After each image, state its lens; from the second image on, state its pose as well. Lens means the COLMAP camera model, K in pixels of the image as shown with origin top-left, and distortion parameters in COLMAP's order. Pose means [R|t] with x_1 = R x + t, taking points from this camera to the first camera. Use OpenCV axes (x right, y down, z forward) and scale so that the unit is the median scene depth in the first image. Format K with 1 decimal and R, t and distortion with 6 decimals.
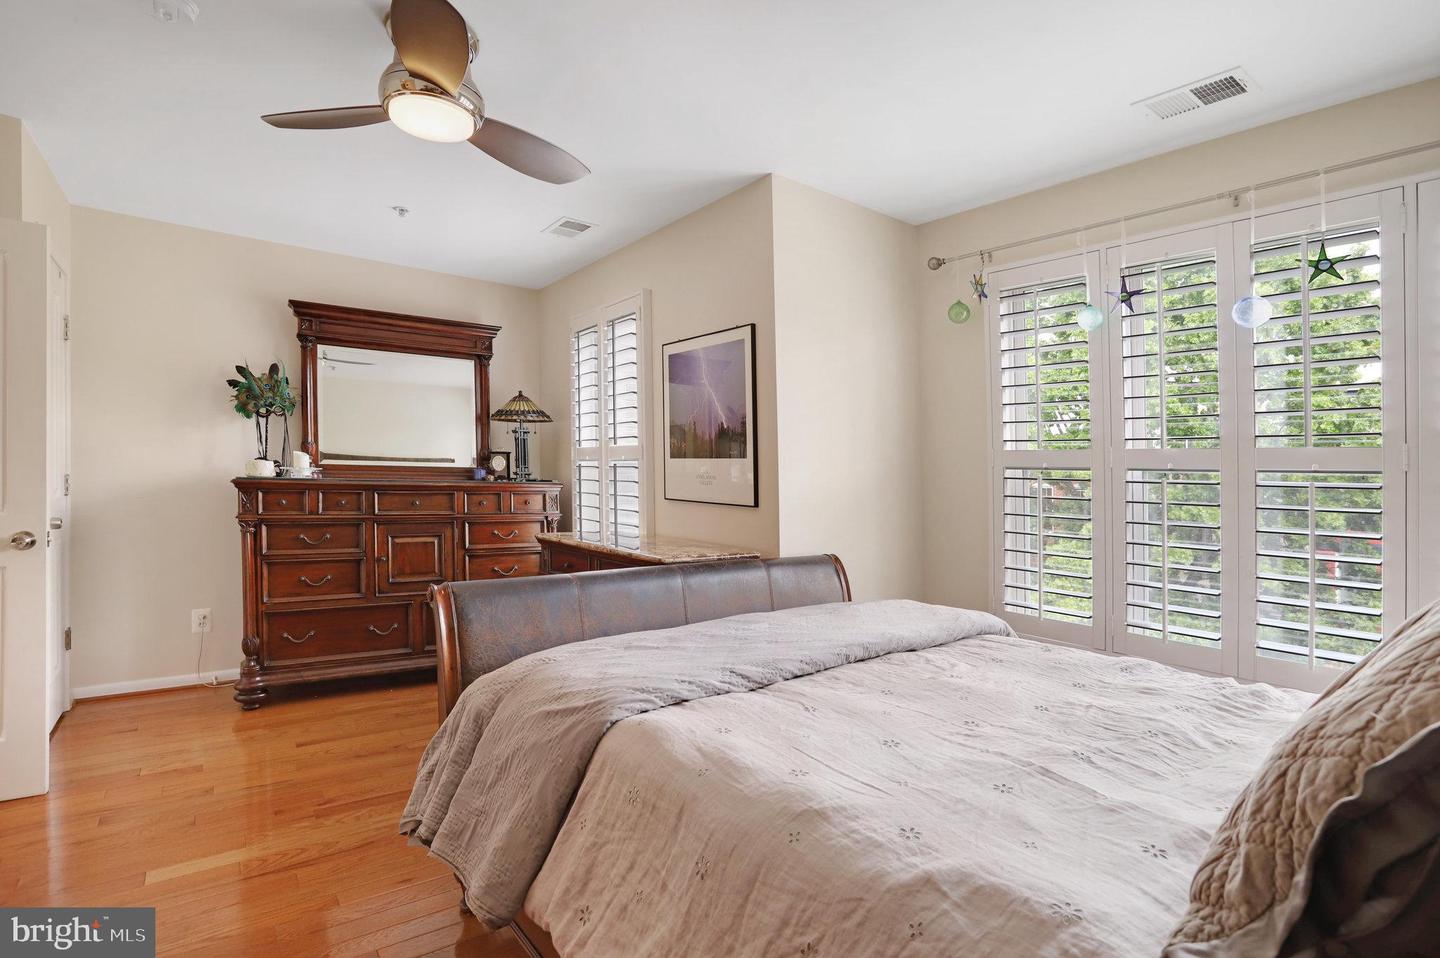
lens RADIAL K [[740.5, 0, 720.0], [0, 740.5, 479.0], [0, 0, 1]] dist [-0.004954, 0.001309]
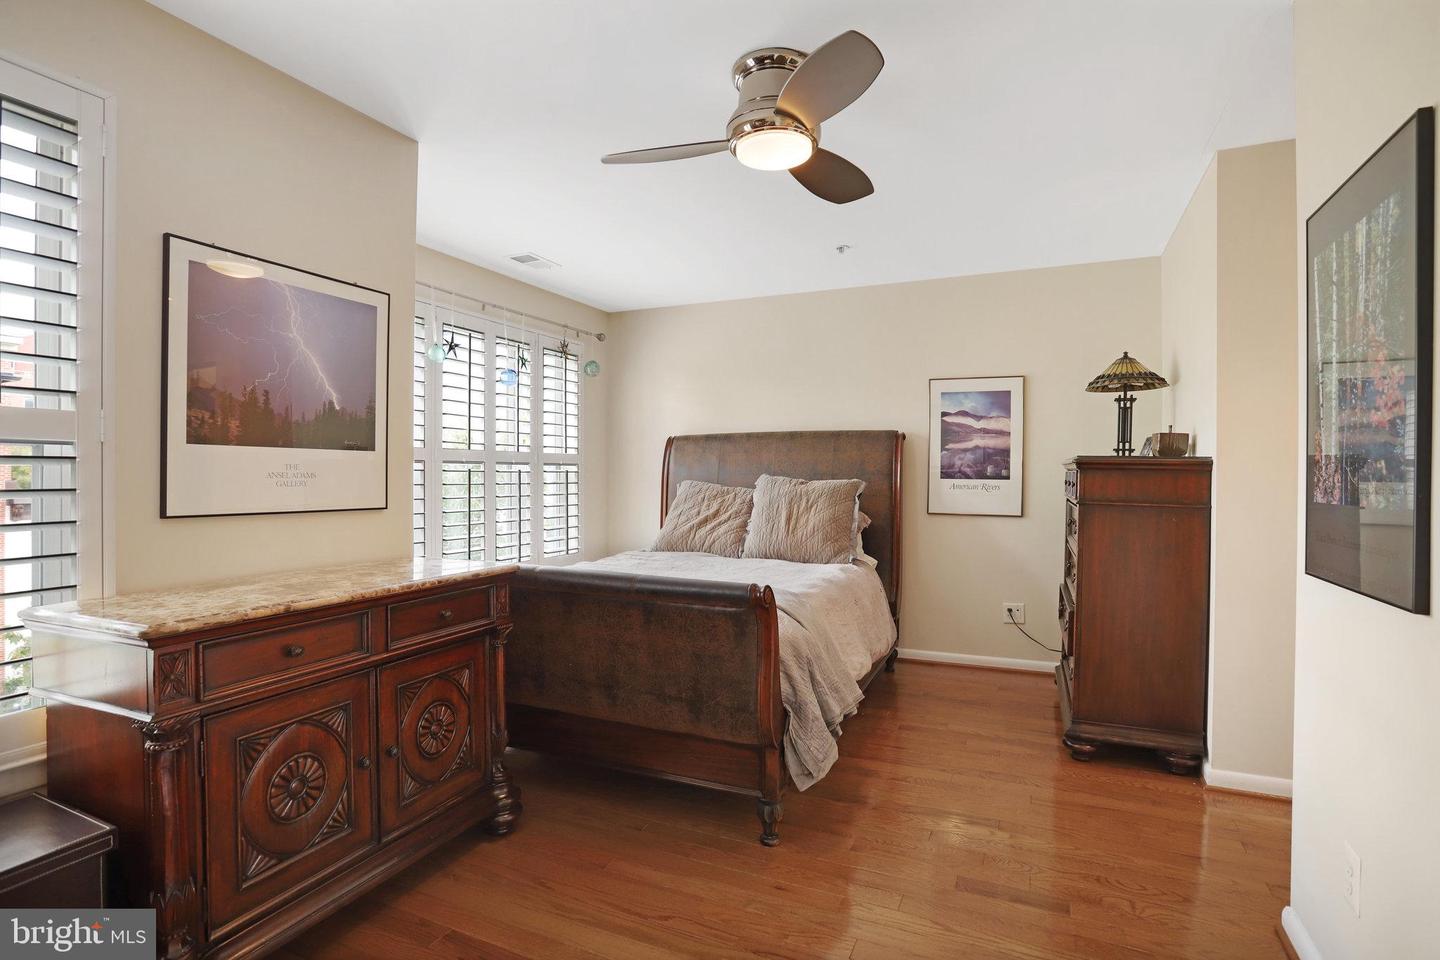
lens RADIAL K [[740.5, 0, 720.0], [0, 740.5, 480.0], [0, 0, 1]] dist [-0.004954, 0.001309]
pose [[-0.442719, -0.031575, 0.896105, -0.852483], [-0.011243, 0.999497, 0.029664, -0.024082], [-0.896590, 0.003058, -0.442851, 0.996153]]
